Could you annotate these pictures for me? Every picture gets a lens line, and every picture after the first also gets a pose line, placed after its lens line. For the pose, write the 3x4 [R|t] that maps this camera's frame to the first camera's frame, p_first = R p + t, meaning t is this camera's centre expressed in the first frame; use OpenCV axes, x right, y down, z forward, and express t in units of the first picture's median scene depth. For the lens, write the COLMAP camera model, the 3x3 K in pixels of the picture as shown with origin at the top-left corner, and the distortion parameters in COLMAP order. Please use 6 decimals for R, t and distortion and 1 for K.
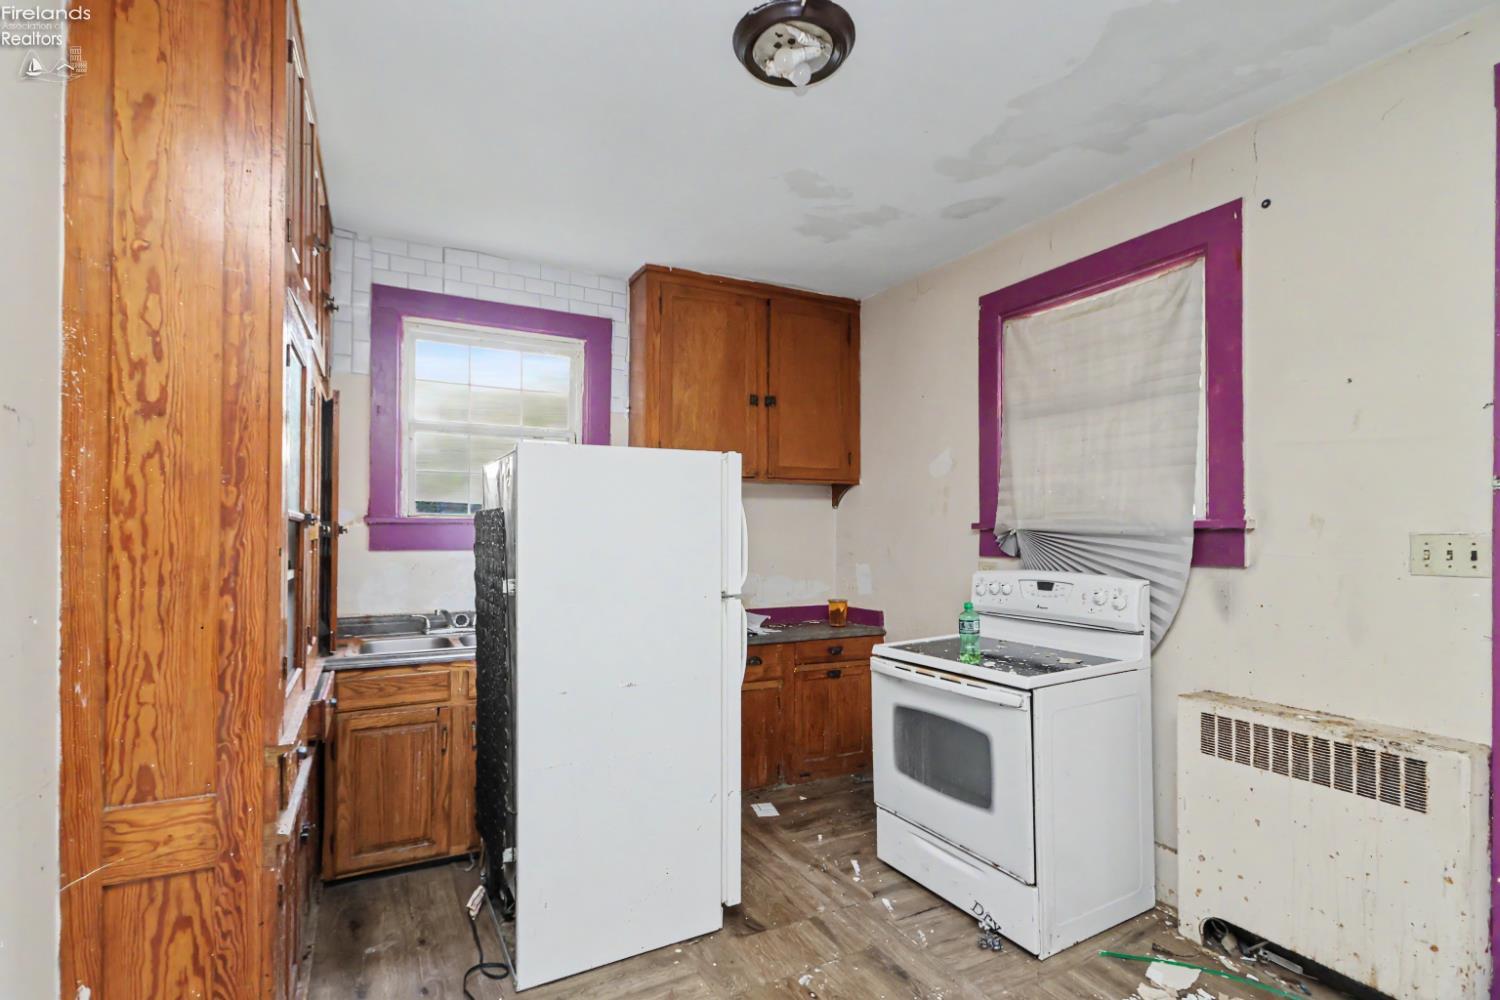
lens RADIAL K [[694.4, 0, 732.6], [0, 694.4, 523.4], [0, 0, 1]] dist [-0.012977, 0.000748]
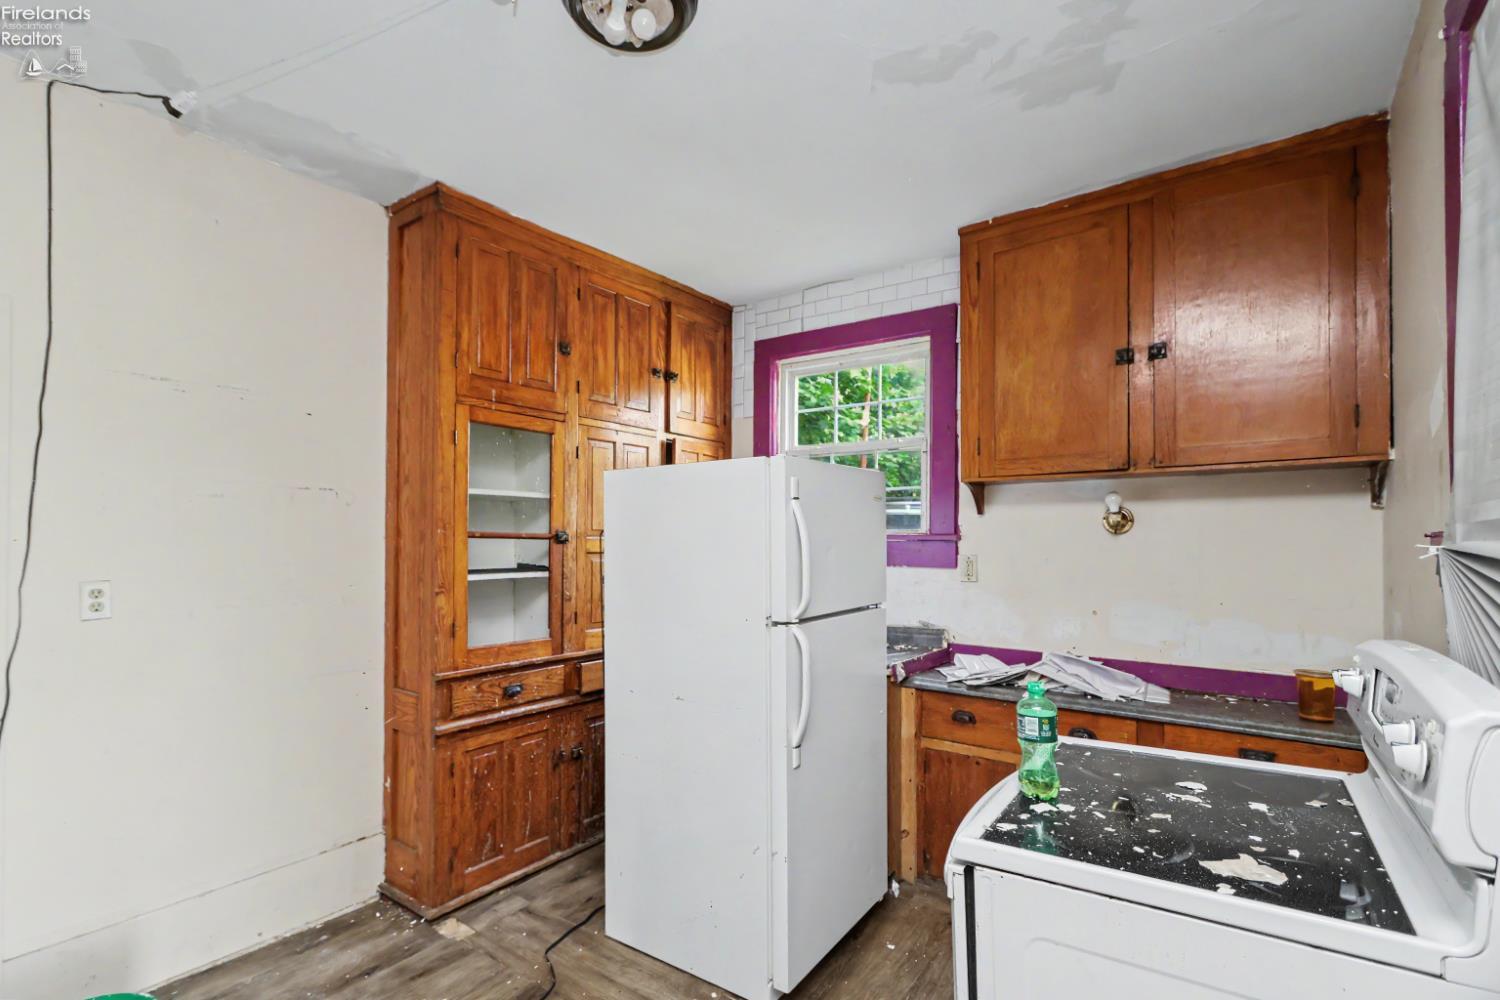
lens RADIAL K [[694.4, 0, 721.7], [0, 694.4, 534.8], [0, 0, 1]] dist [-0.012977, 0.000748]
pose [[0.442505, -0.011288, -0.896695, 0.486932], [0.002518, 0.999932, -0.011345, 0.002893], [0.896763, 0.002763, 0.442503, 0.373569]]
